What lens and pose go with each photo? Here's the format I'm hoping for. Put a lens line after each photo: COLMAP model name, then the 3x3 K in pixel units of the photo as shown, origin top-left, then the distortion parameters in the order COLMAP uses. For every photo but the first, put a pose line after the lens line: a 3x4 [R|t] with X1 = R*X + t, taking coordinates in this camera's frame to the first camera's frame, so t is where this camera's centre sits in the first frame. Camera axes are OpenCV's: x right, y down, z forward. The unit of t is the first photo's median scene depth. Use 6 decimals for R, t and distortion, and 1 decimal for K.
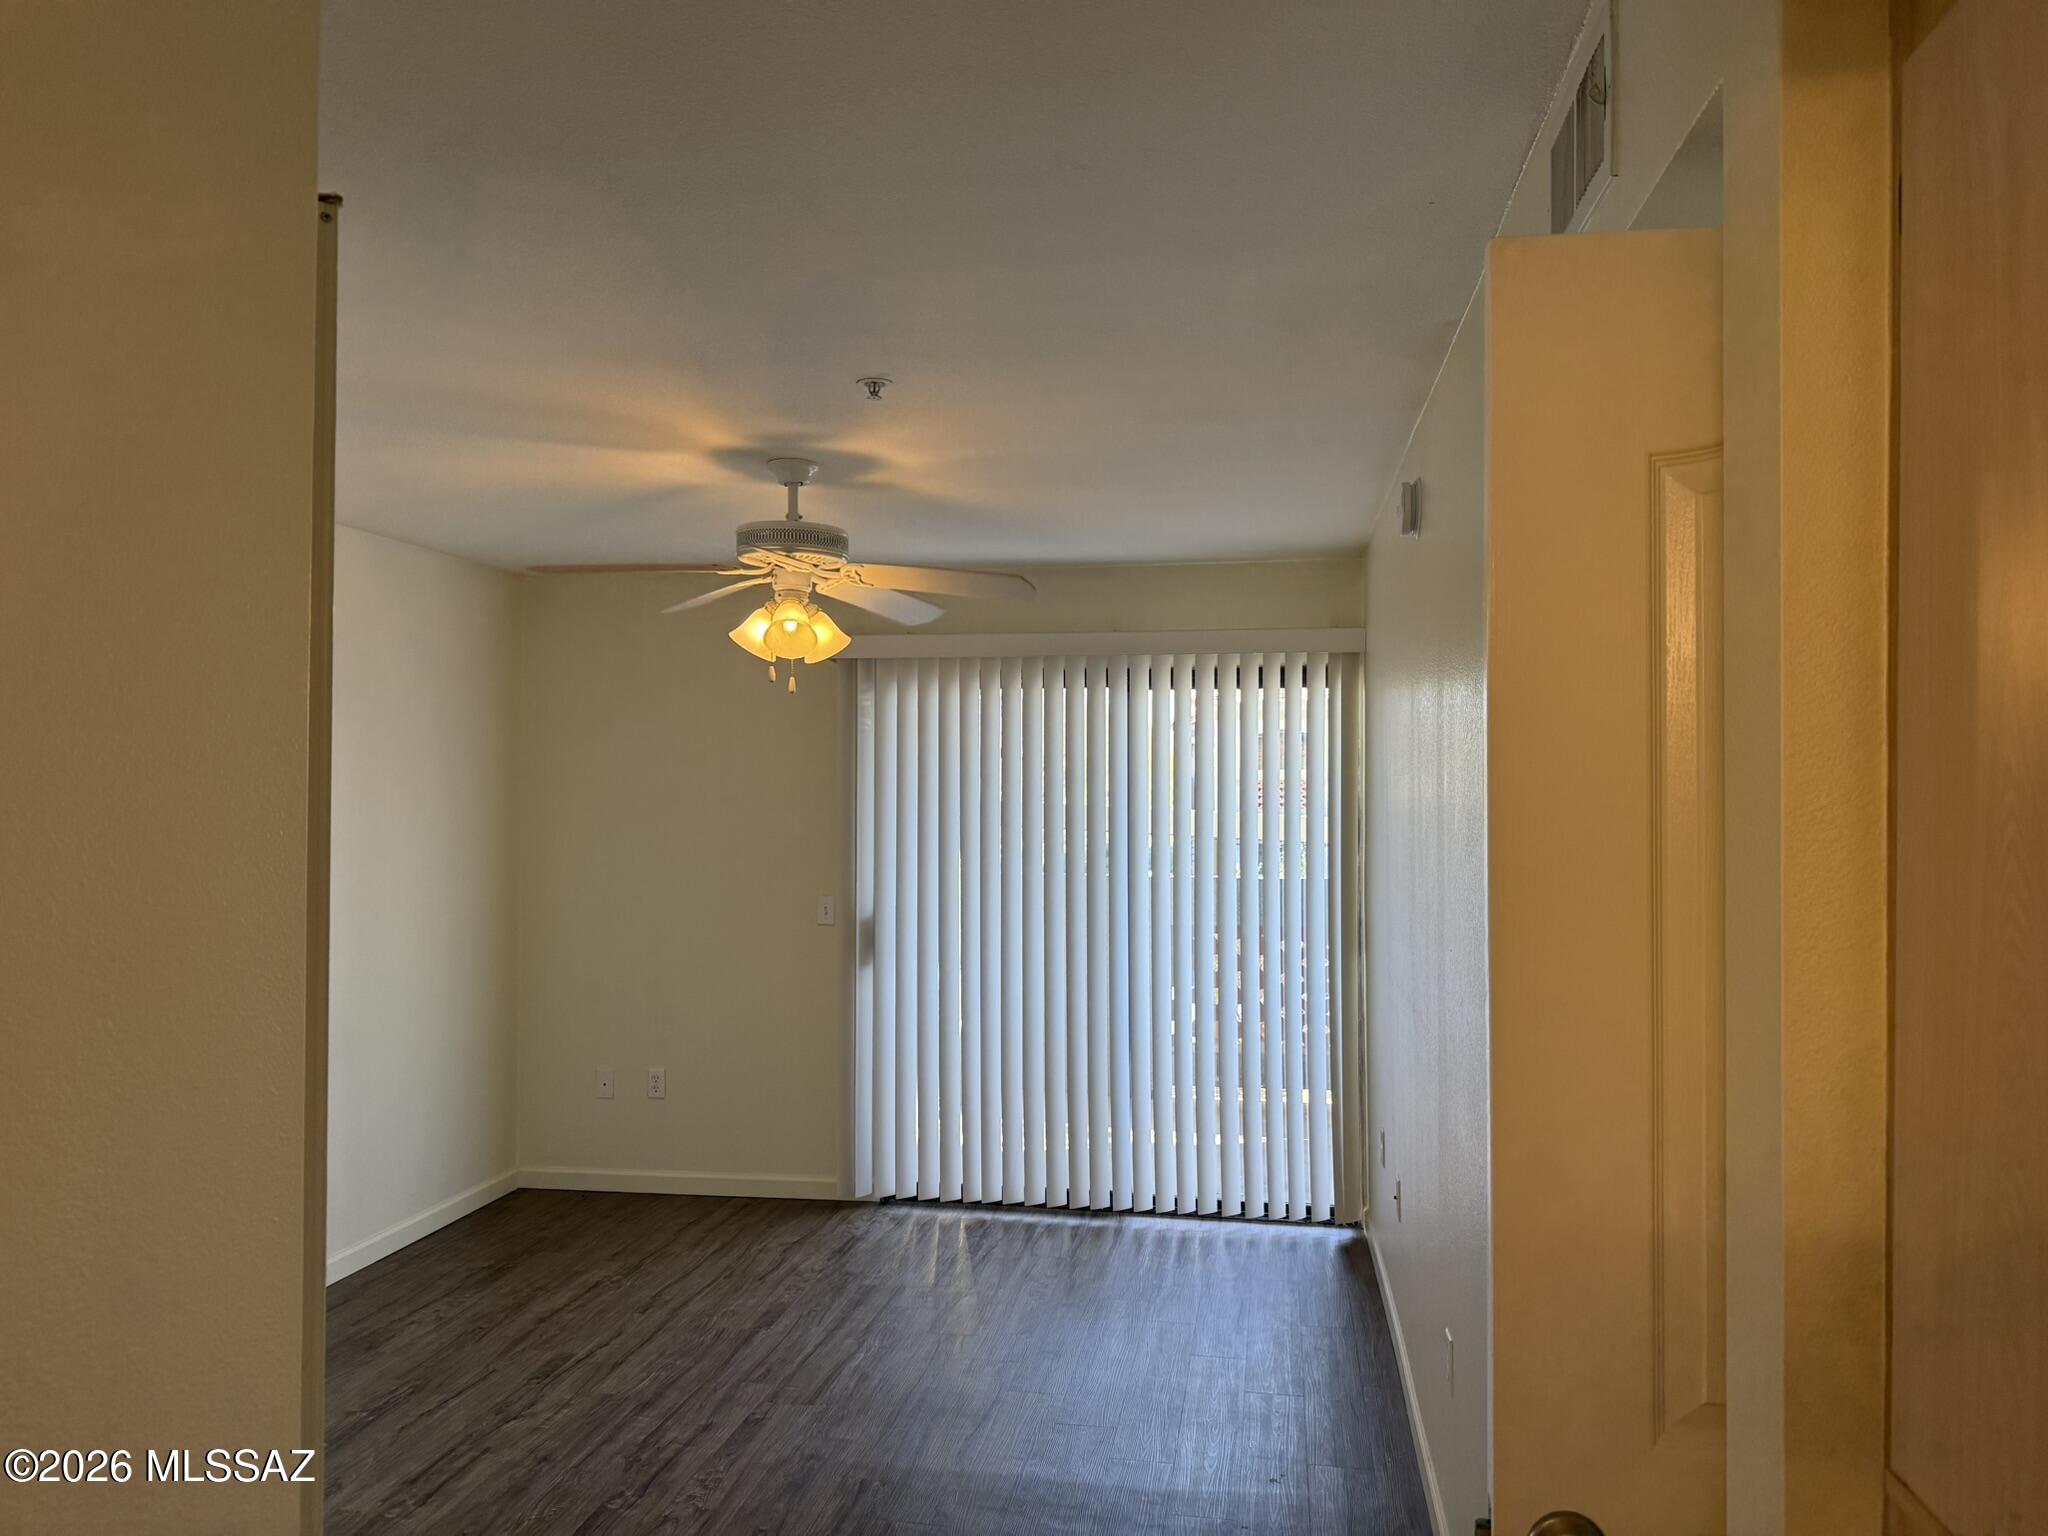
lens RADIAL K [[1435.8, 0, 1022.6], [0, 1435.8, 774.5], [0, 0, 1]] dist [0.031814, -0.041672]
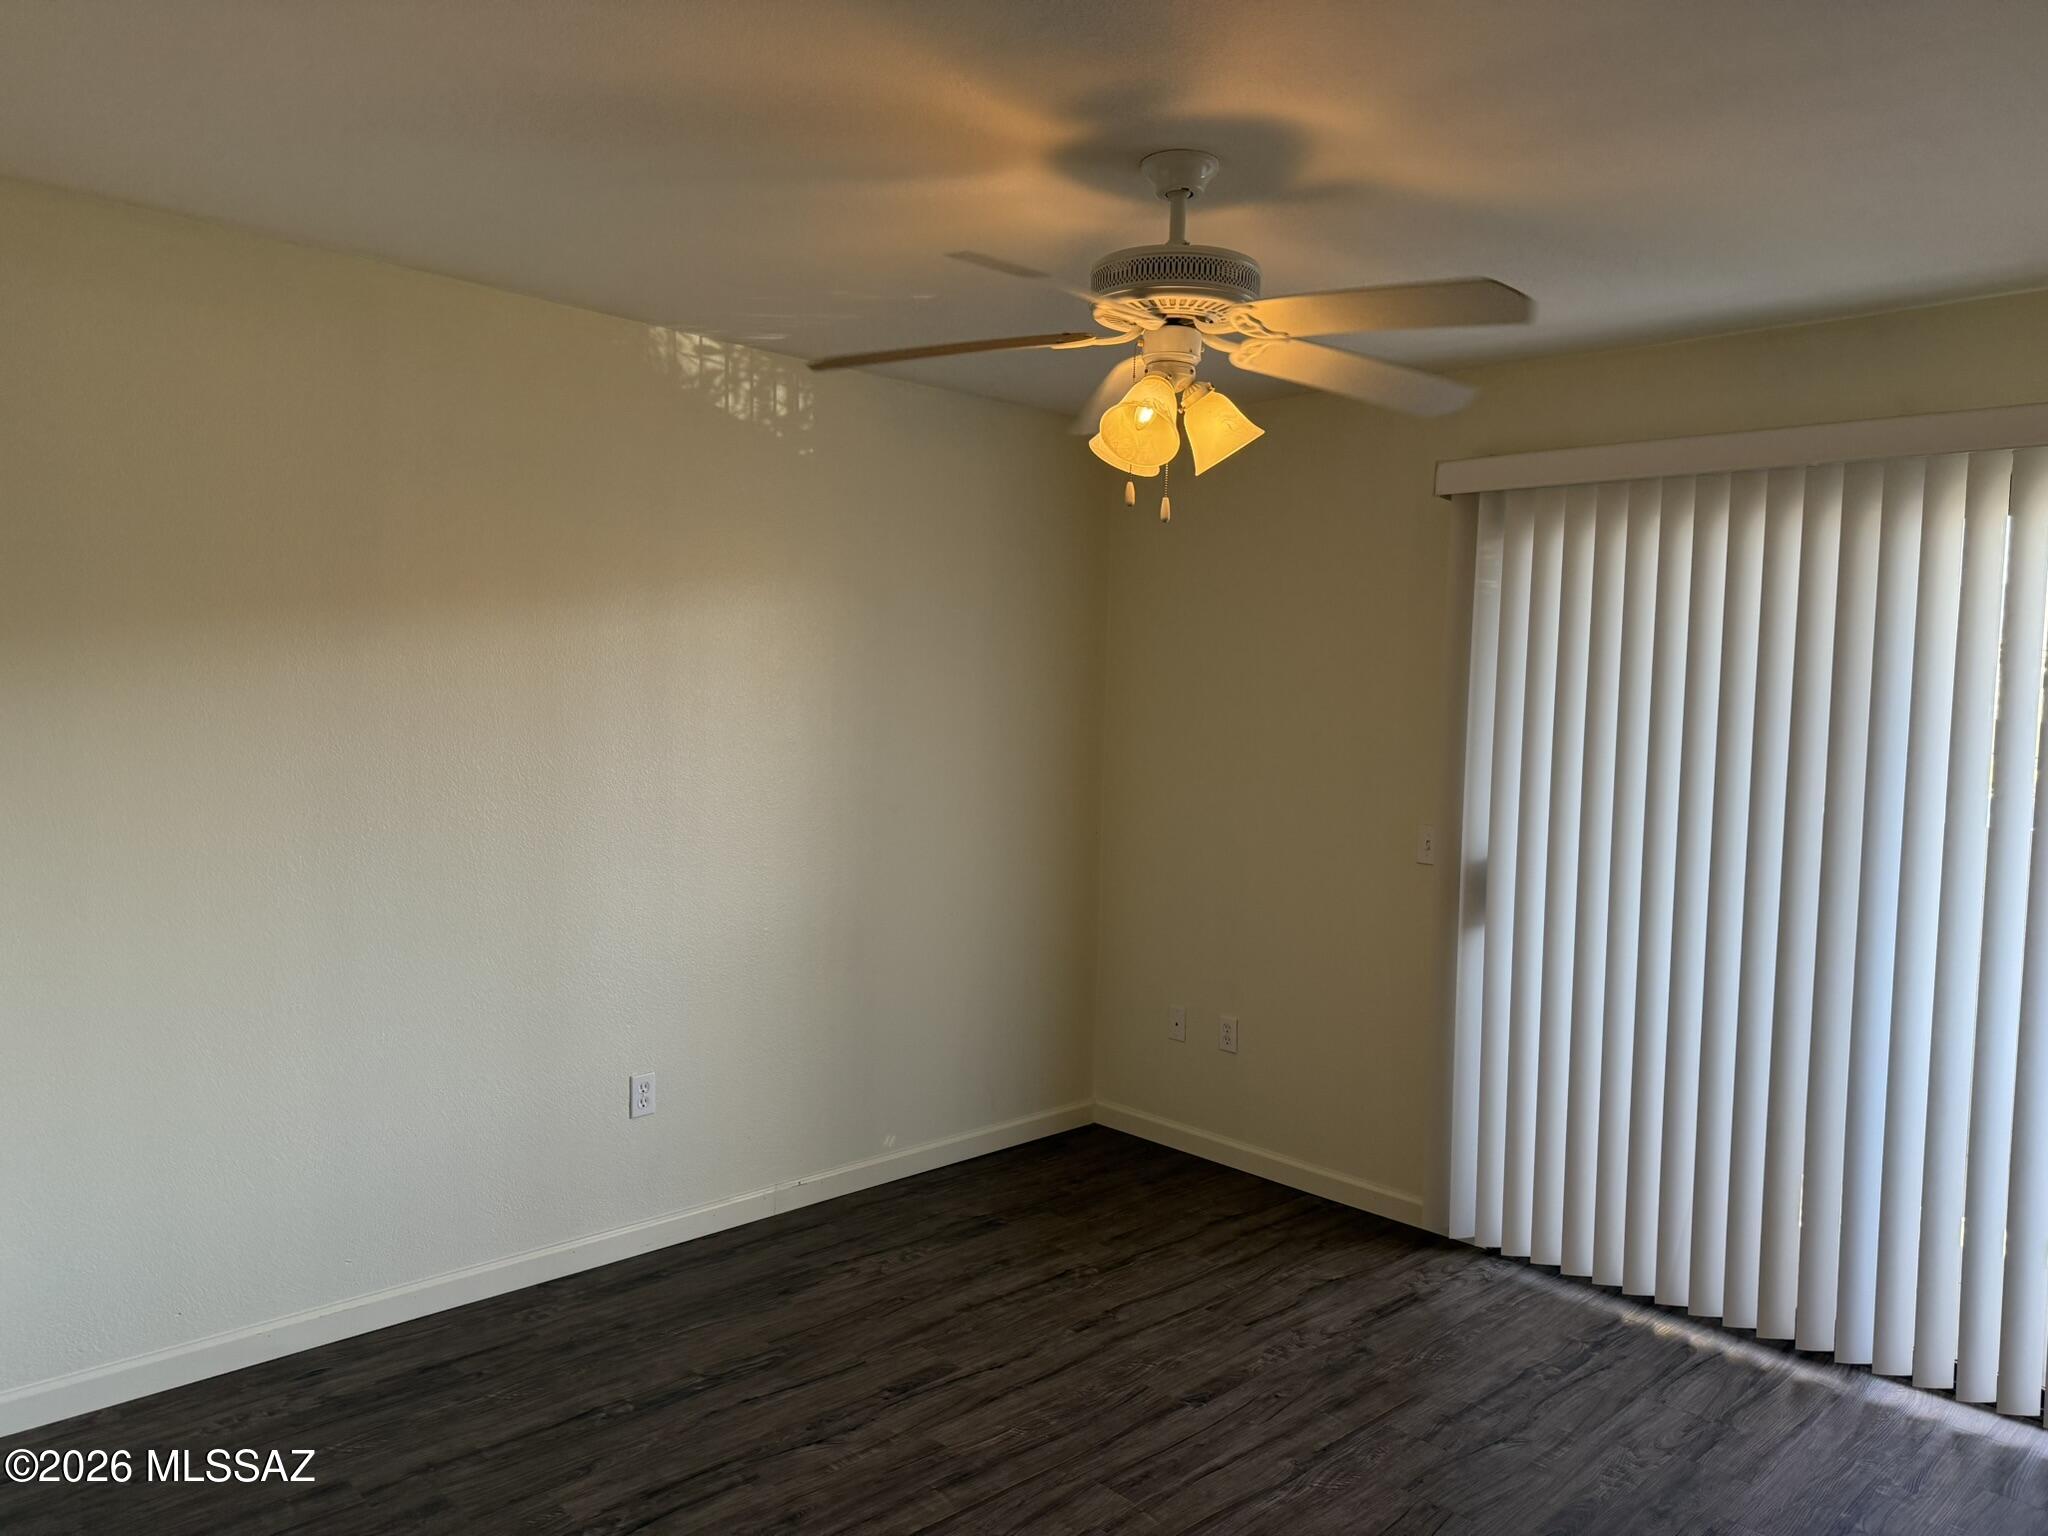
lens RADIAL K [[1435.8, 0, 1029.5], [0, 1435.8, 778.2], [0, 0, 1]] dist [0.031814, -0.041672]
pose [[0.809539, 0.056928, -0.584299, 0.152937], [-0.015517, 0.997014, 0.075641, 0.011578], [0.586861, -0.052168, 0.808005, 0.349198]]
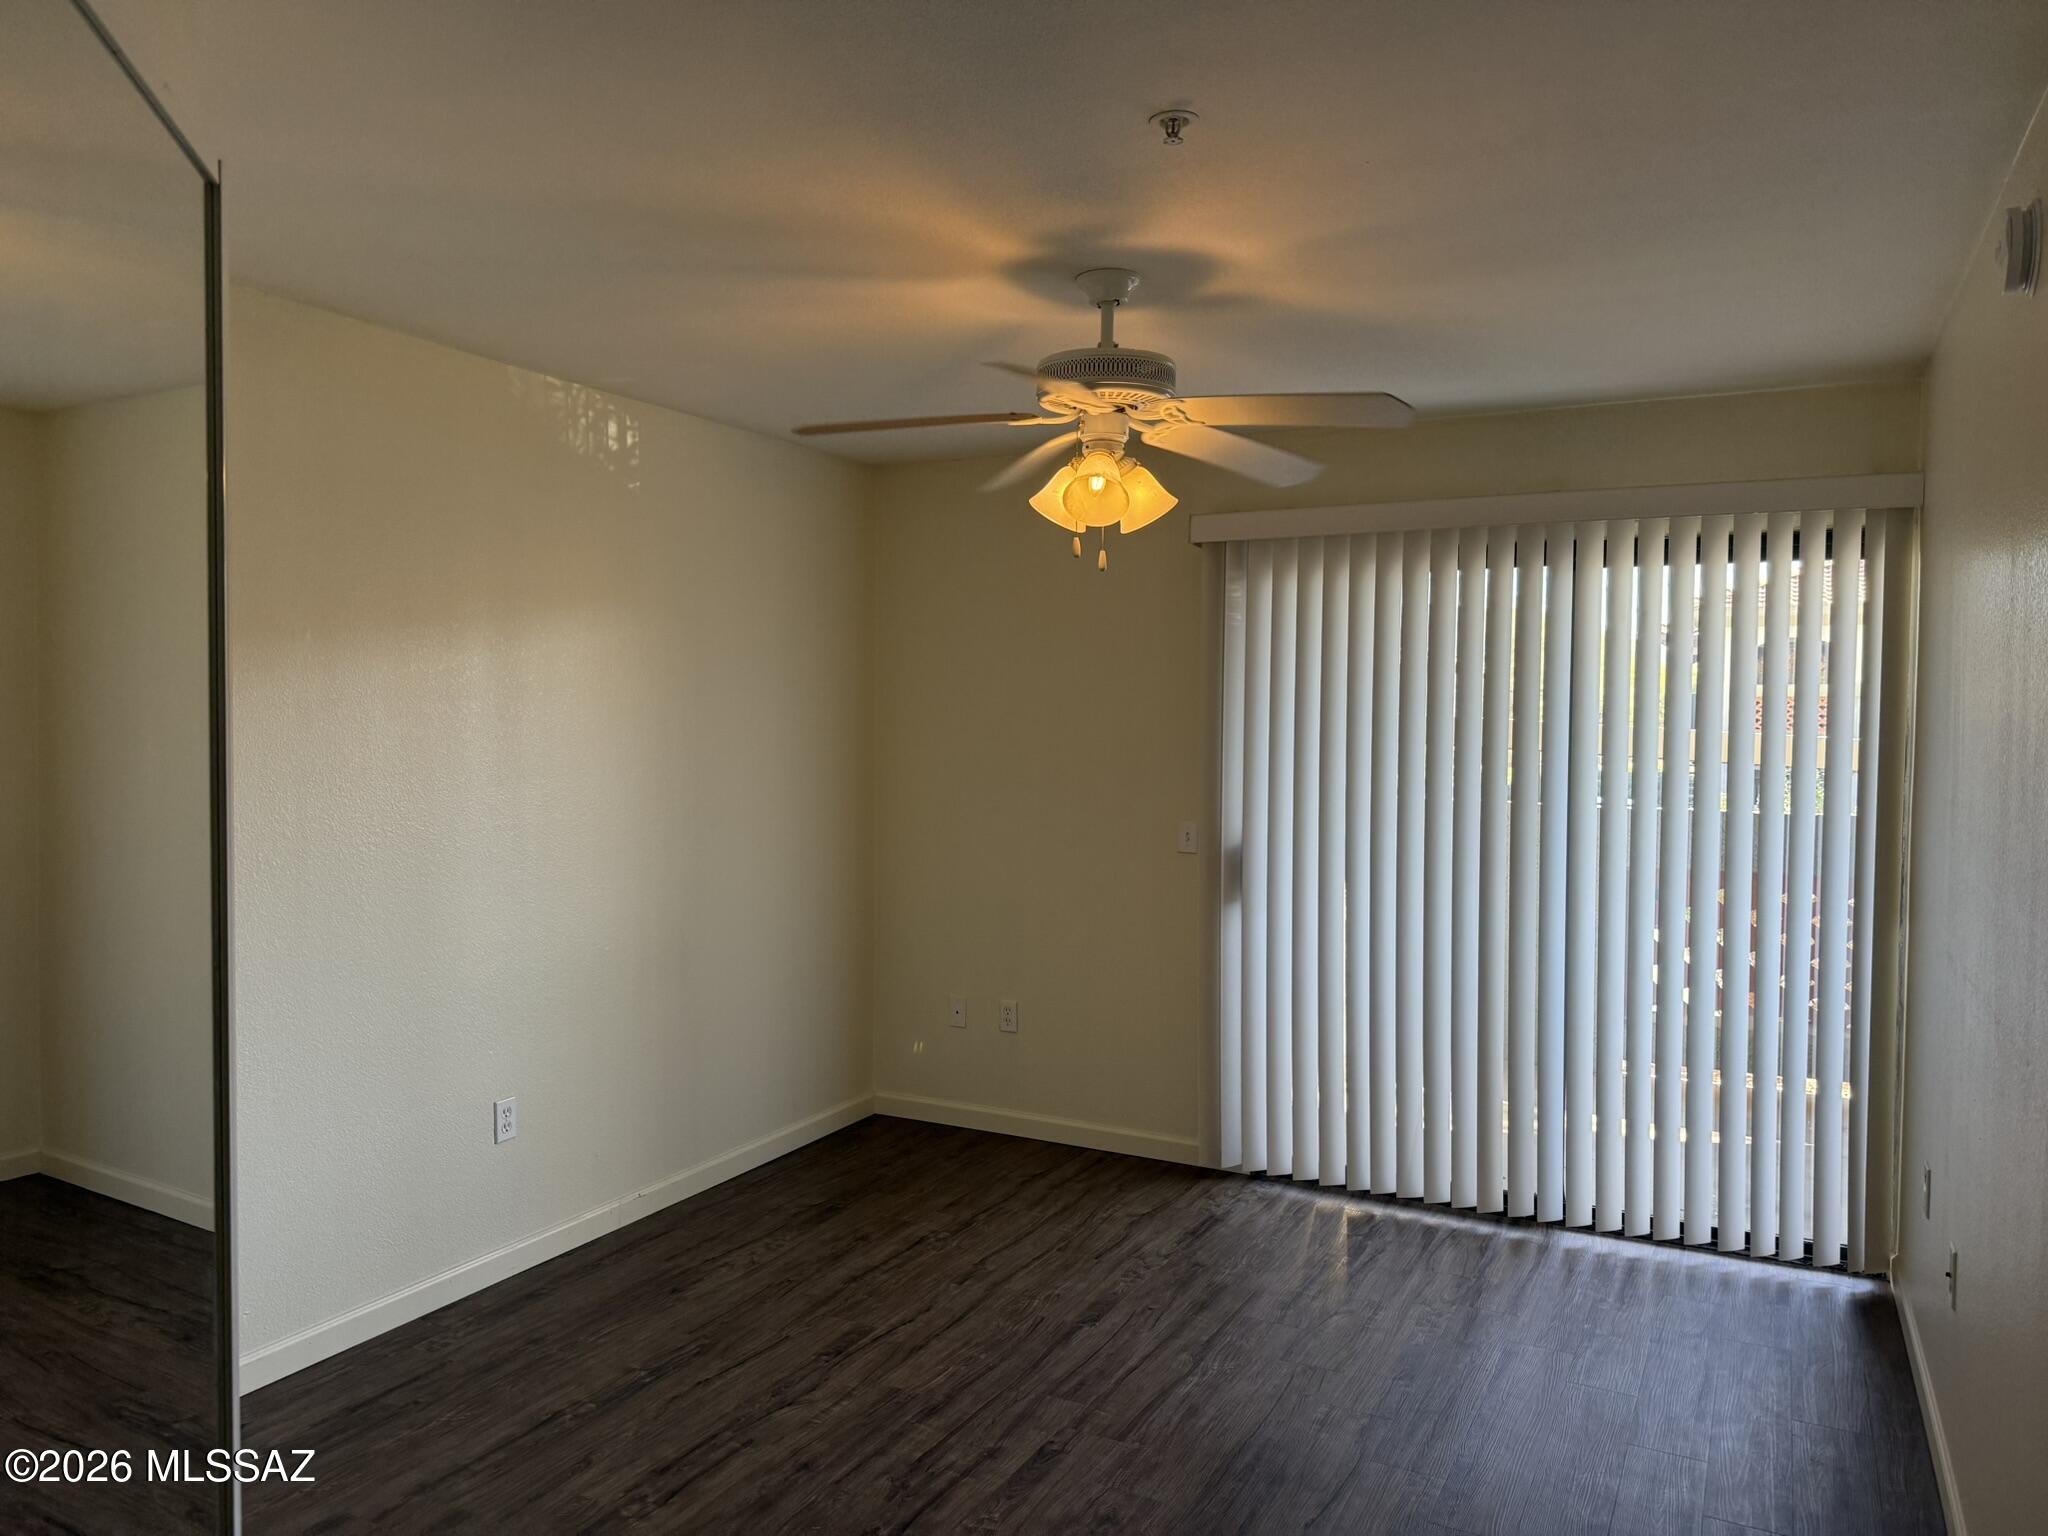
lens RADIAL K [[1435.8, 0, 1023.9], [0, 1435.8, 766.8], [0, 0, 1]] dist [0.031814, -0.041672]
pose [[0.951968, 0.020137, -0.305534, 0.035431], [-0.003217, 0.998438, 0.055782, 0.007339], [0.306180, -0.052119, 0.950546, 0.183069]]
